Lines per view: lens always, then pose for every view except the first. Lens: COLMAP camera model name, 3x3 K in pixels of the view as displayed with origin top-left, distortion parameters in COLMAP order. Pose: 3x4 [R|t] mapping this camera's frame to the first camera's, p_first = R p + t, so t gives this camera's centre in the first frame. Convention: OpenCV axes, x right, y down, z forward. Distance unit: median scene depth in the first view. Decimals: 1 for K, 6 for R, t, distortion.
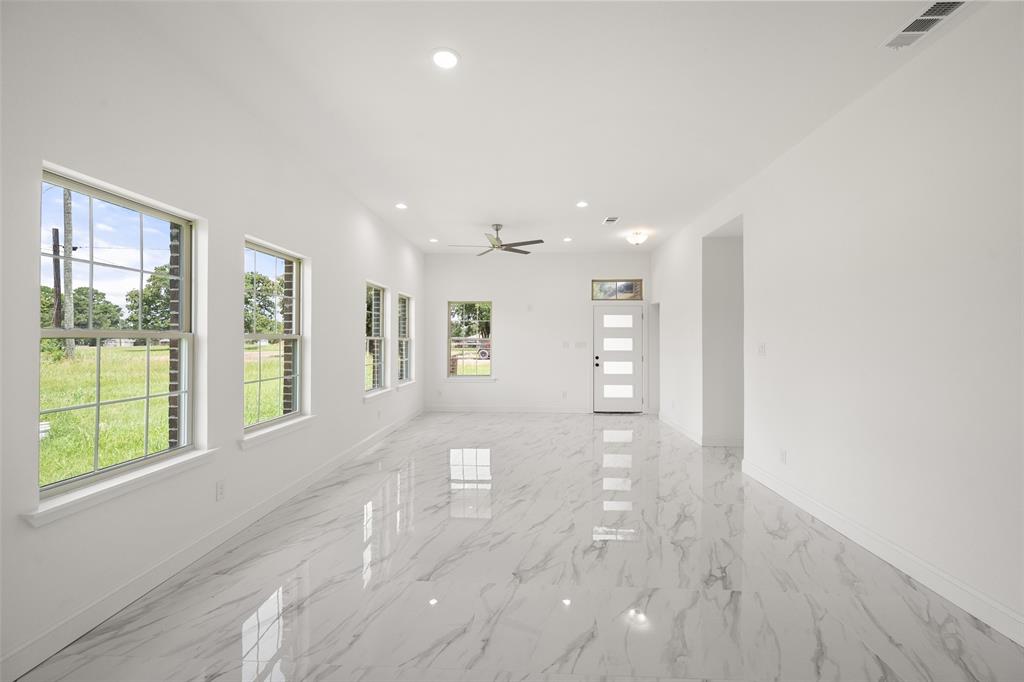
lens RADIAL K [[408.1, 0, 515.0], [0, 408.1, 337.4], [0, 0, 1]] dist [0.000822, 0.000123]
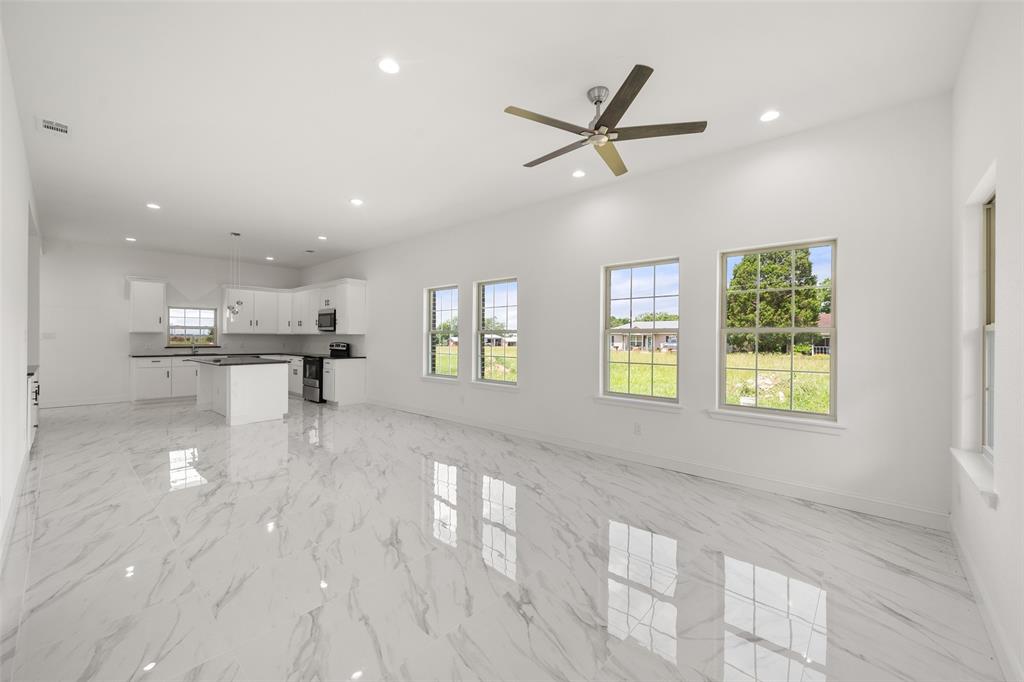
lens RADIAL K [[397.4, 0, 509.2], [0, 397.4, 362.6], [0, 0, 1]] dist [0.000584, 0.000052]
pose [[-0.636918, 0.037880, -0.770000, 0.614727], [0.000758, 0.998822, 0.048509, 0.039639], [0.770931, 0.030312, -0.636197, 1.977646]]
